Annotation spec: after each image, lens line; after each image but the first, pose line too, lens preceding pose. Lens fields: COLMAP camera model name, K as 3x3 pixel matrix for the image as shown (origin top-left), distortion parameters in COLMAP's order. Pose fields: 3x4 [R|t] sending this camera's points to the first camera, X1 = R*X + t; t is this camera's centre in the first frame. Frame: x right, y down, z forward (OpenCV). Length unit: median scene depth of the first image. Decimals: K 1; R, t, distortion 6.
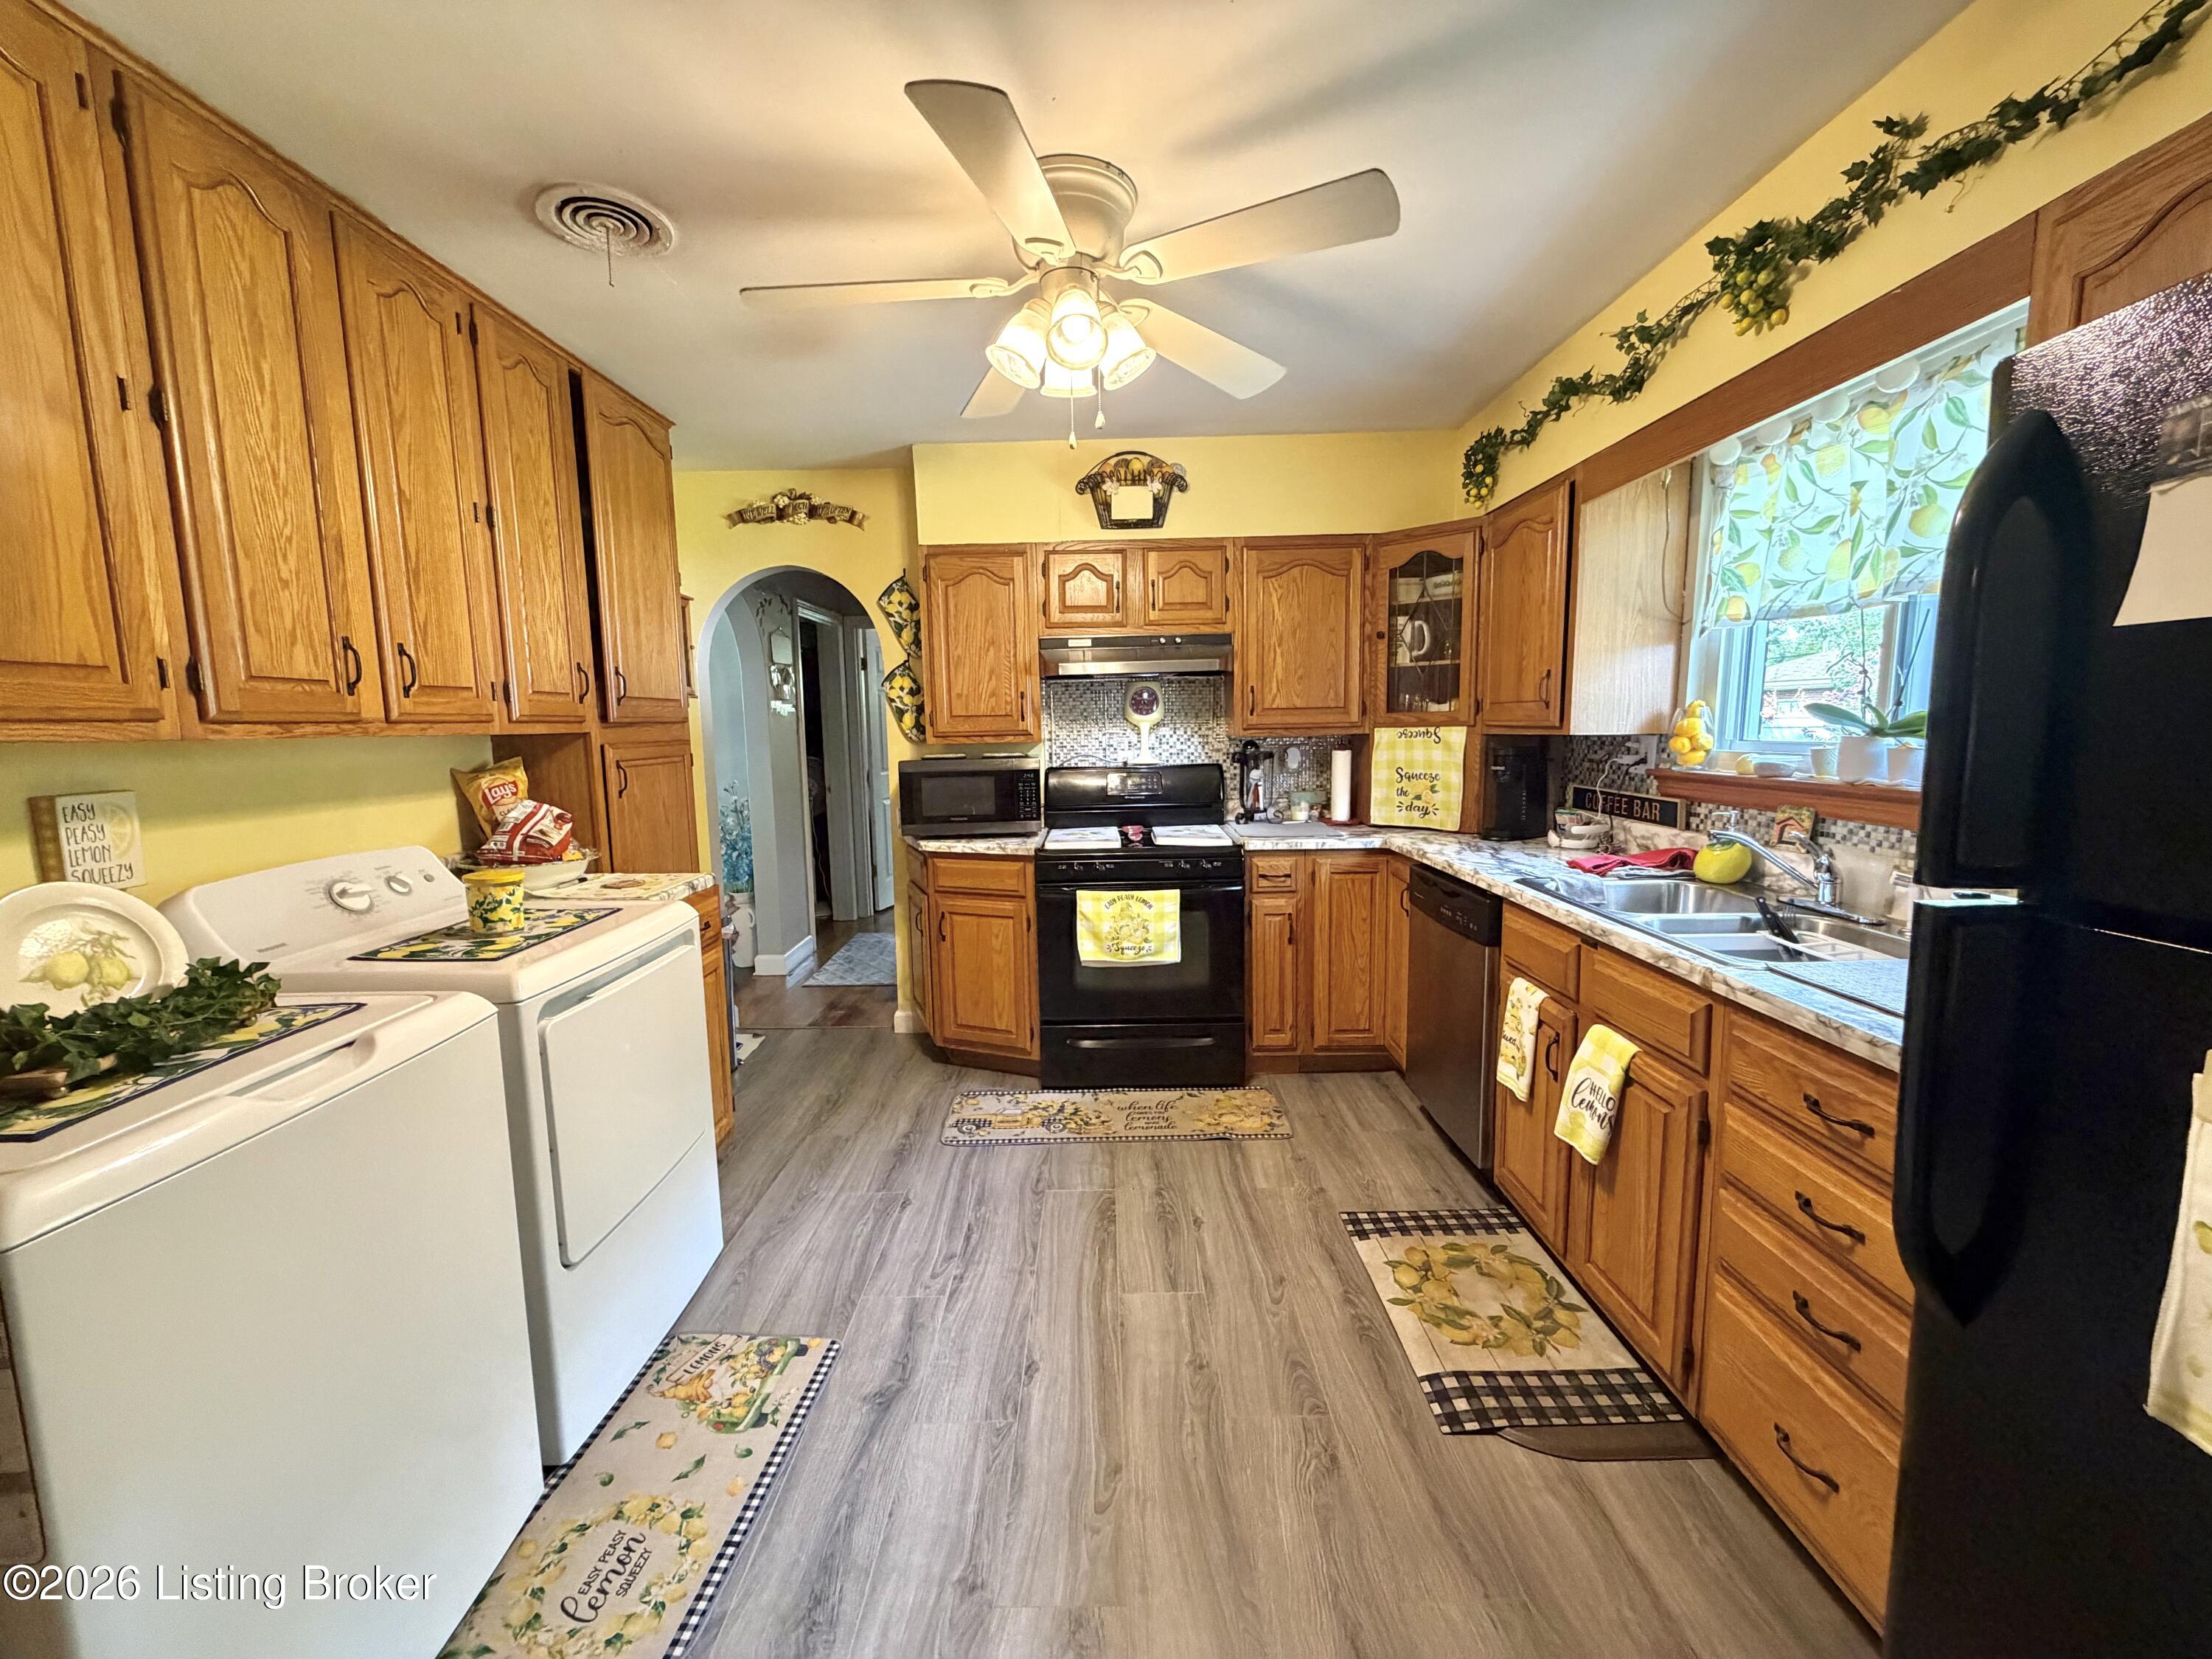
lens RADIAL K [[880.0, 0, 1098.7], [0, 880.0, 830.1], [0, 0, 1]] dist [0.000530, -0.000063]
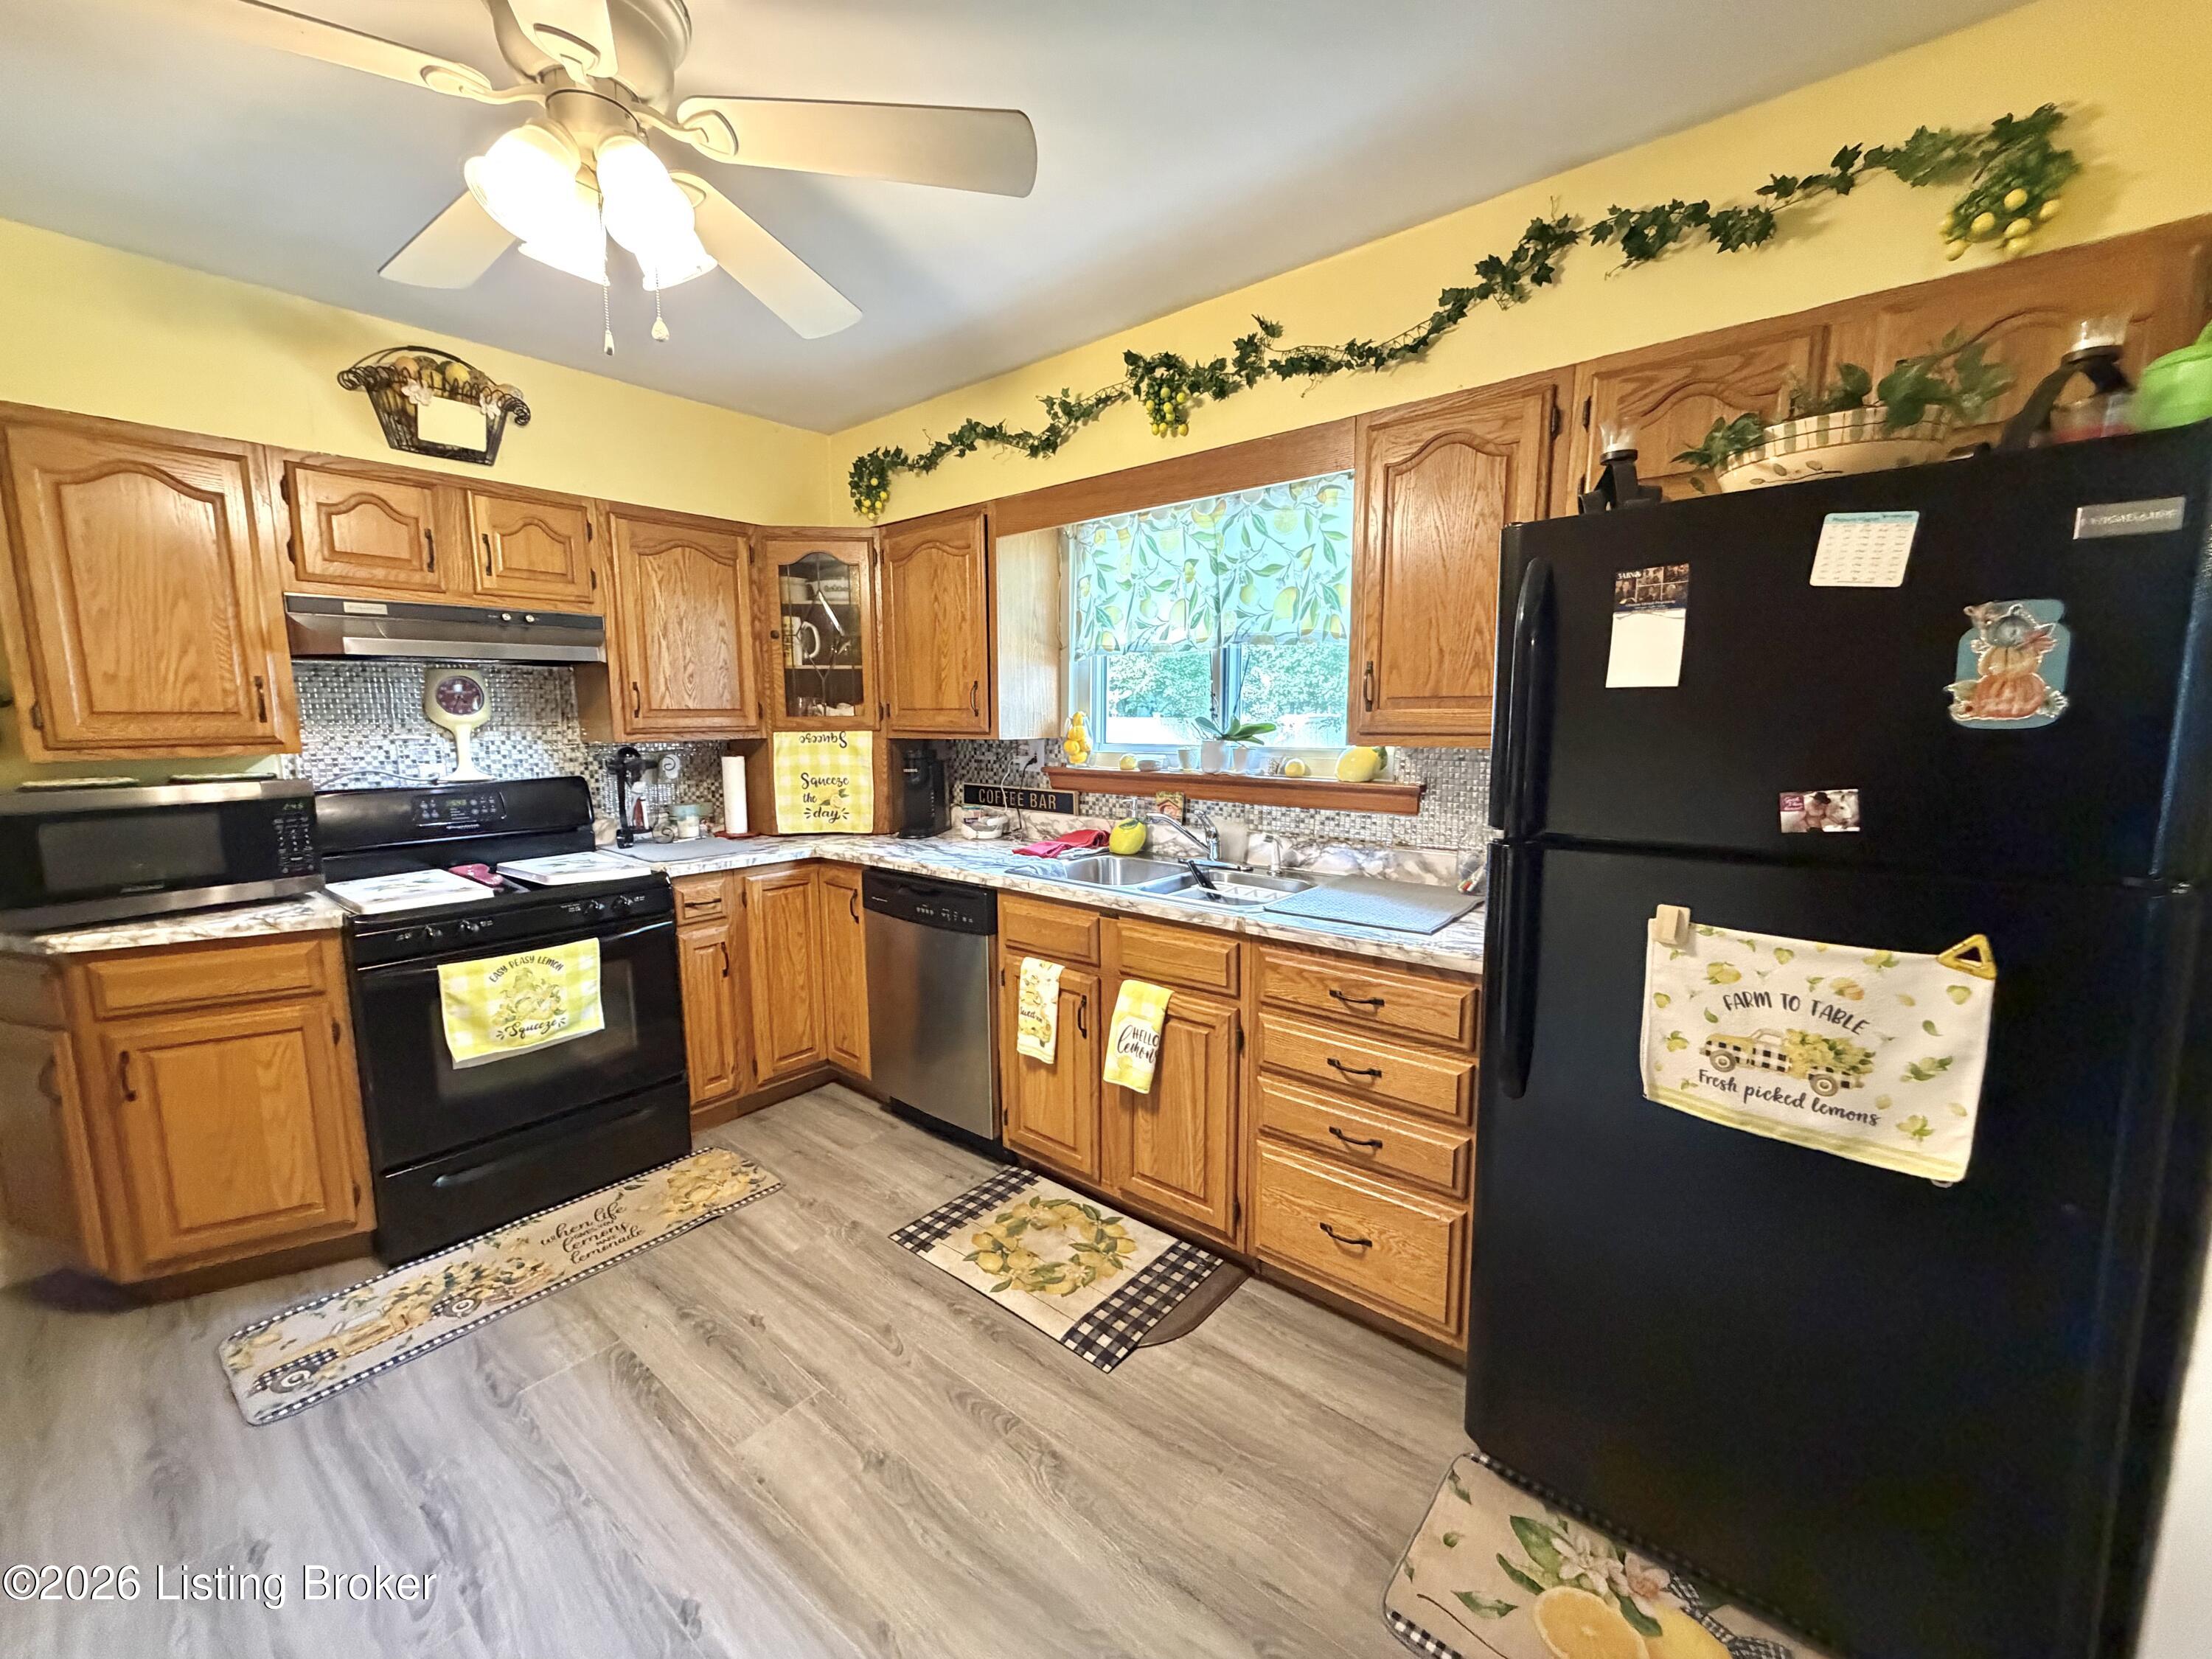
lens RADIAL K [[880.0, 0, 1098.7], [0, 880.0, 830.1], [0, 0, 1]] dist [0.000530, -0.000063]
pose [[0.637822, -0.086977, 0.765257, -0.308912], [0.085859, 0.995439, 0.041578, -0.032582], [-0.765383, 0.039185, 0.642381, 0.205170]]
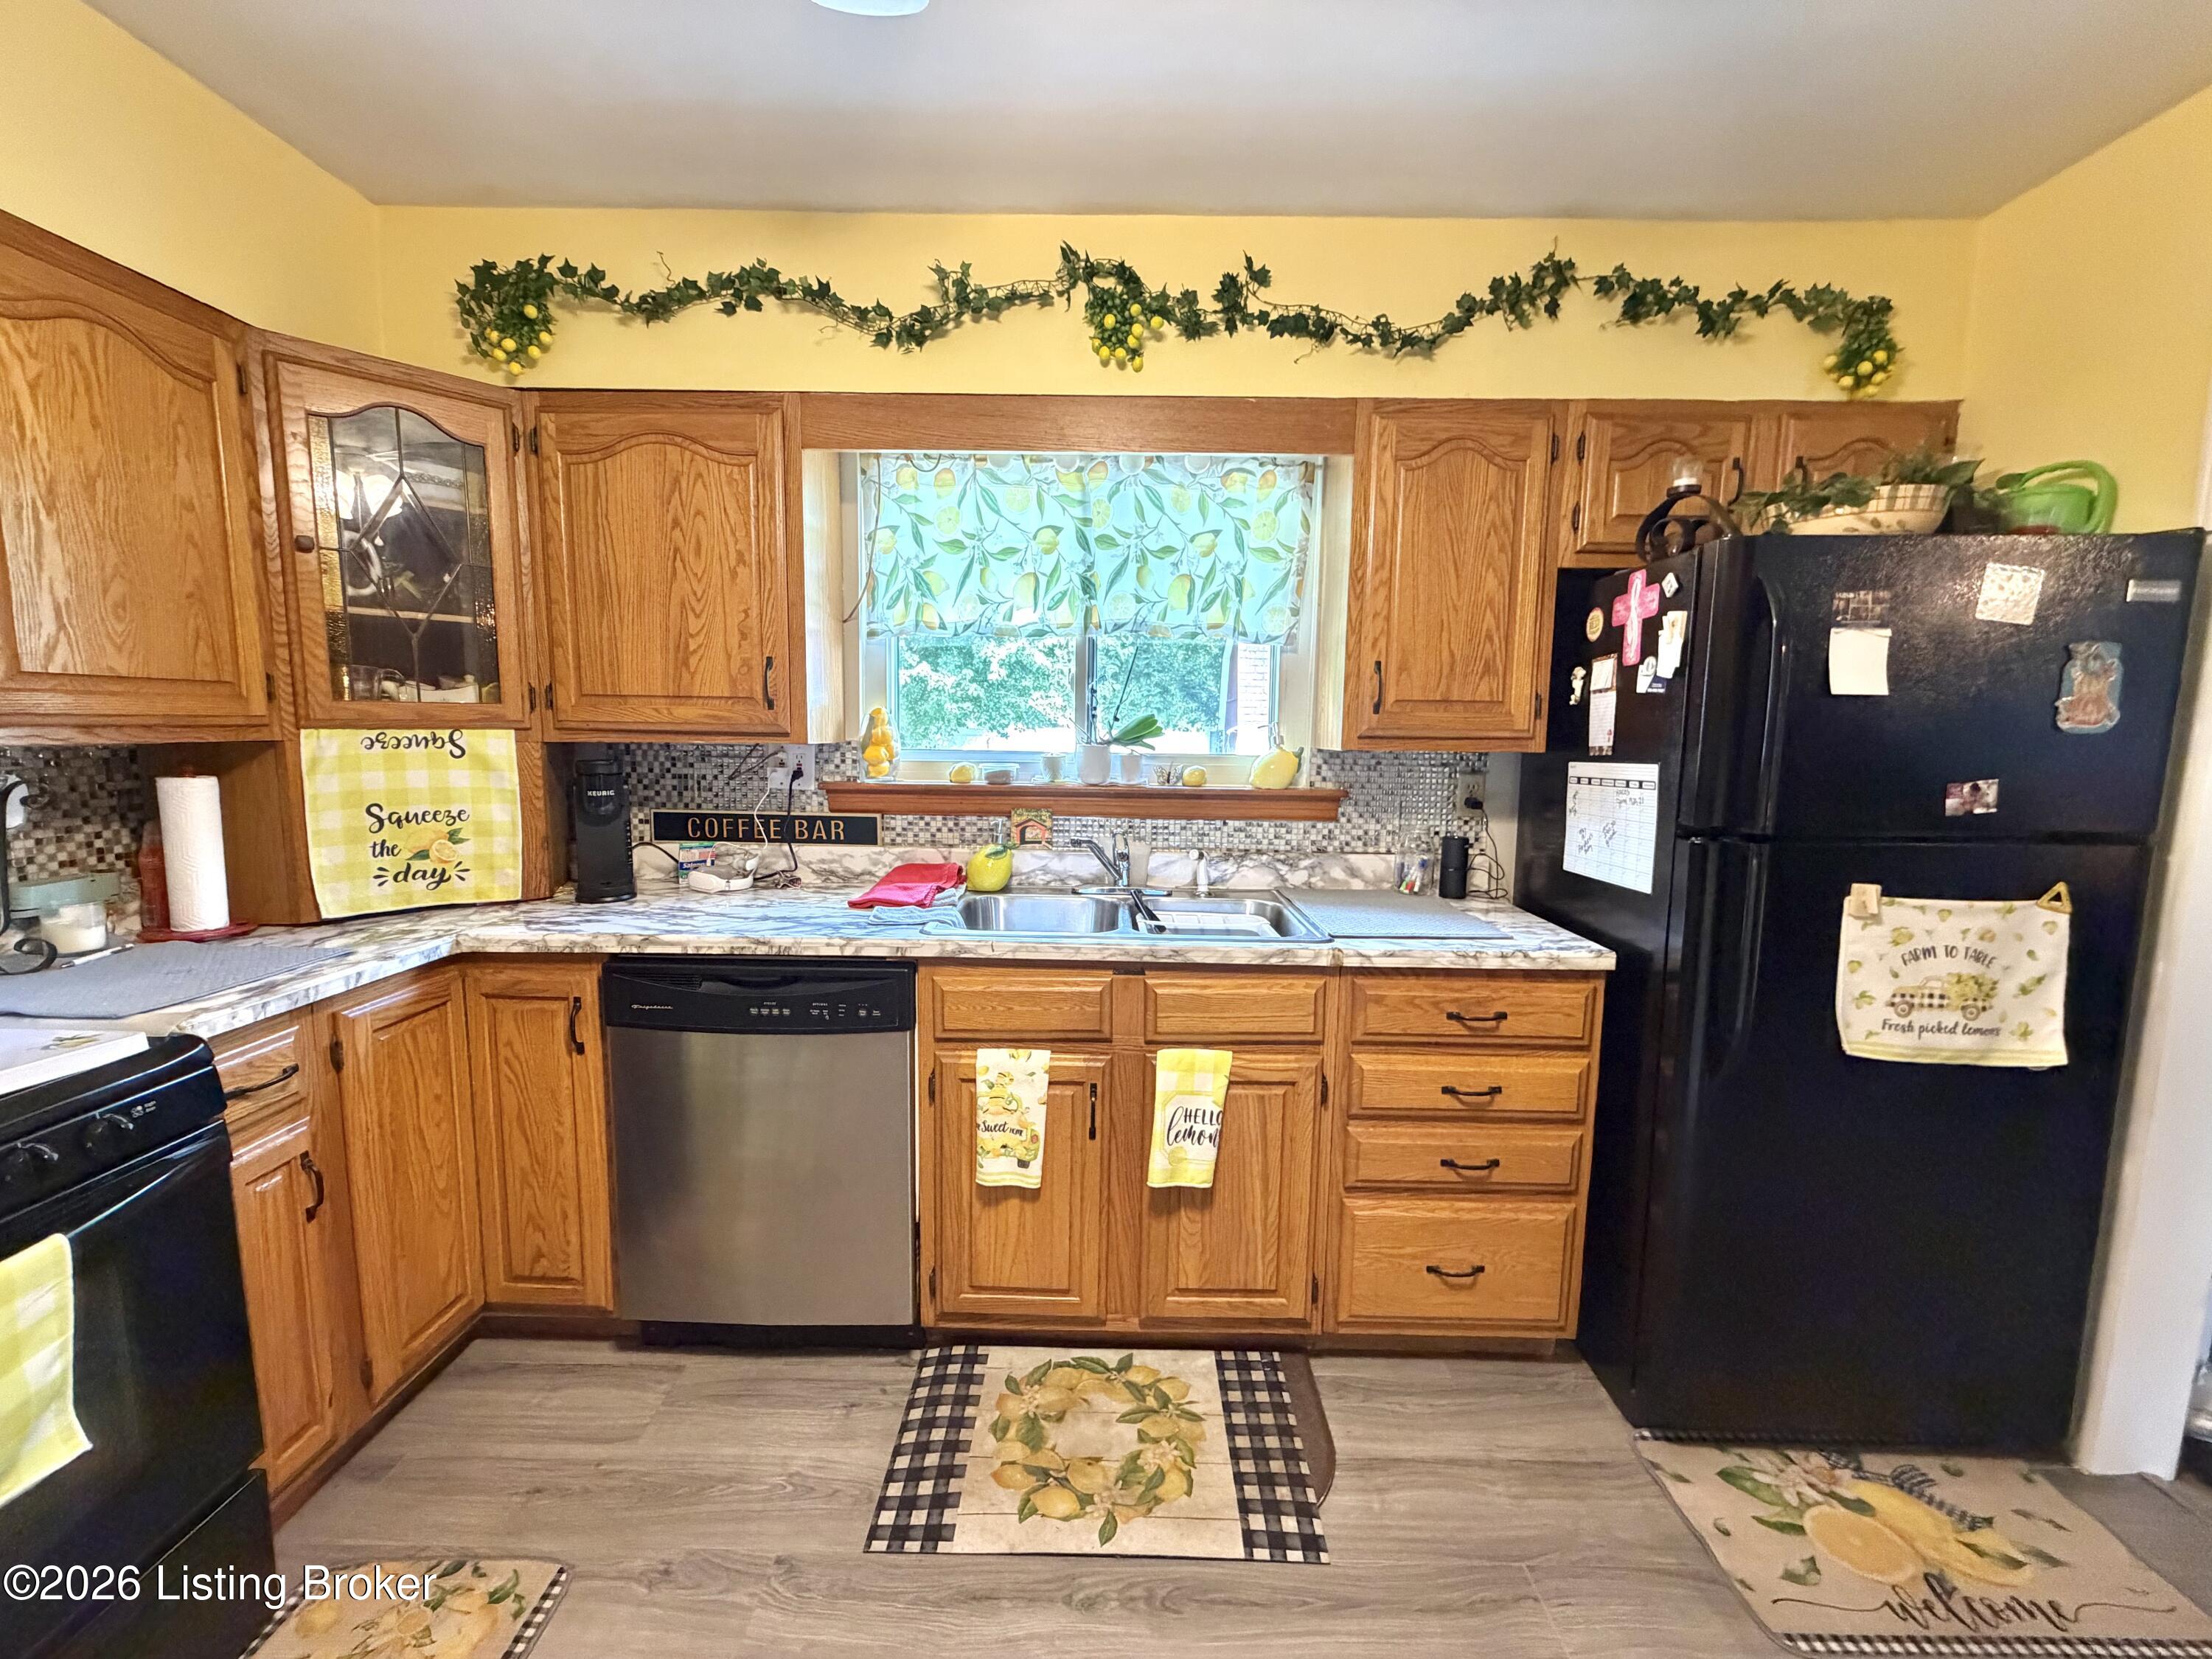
lens RADIAL K [[879.4, 0, 1099.6], [0, 879.4, 830.5], [0, 0, 1]] dist [0.000133, -0.000248]
pose [[0.000925, -0.099361, 0.995051, -0.294856], [0.105238, 0.989536, 0.098712, -0.095811], [-0.994447, 0.104626, 0.011372, 0.867941]]
